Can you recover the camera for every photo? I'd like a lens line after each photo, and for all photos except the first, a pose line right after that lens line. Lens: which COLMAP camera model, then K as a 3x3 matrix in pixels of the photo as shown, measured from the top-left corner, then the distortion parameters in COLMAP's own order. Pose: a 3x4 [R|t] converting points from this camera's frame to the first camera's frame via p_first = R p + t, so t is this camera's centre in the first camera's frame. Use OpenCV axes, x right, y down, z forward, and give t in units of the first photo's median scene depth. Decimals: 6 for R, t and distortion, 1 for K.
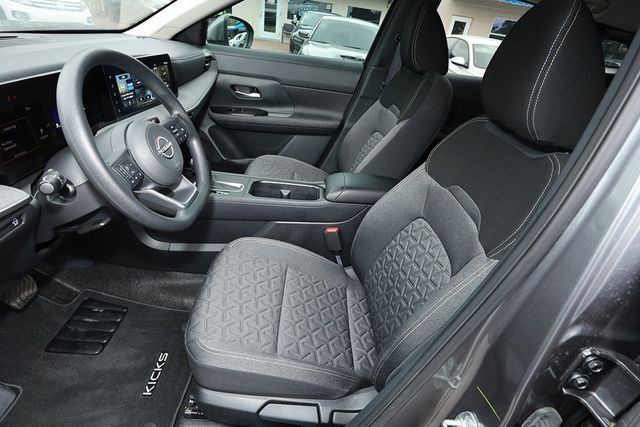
lens RADIAL K [[330.4, 0, 329.6], [0, 330.4, 215.2], [0, 0, 1]] dist [0.001463, 0.000329]
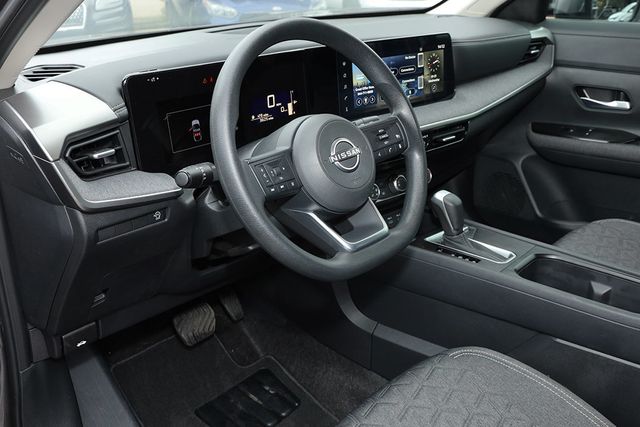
lens RADIAL K [[616.1, 0, 320.0], [0, 616.1, 213.5], [0, 0, 1]] dist [-0.006188, 0.000618]
pose [[0.695360, 0.138750, -0.705140, 0.212862], [-0.276943, 0.957140, -0.084765, 0.016256], [0.663157, 0.254226, 0.703983, 0.076782]]
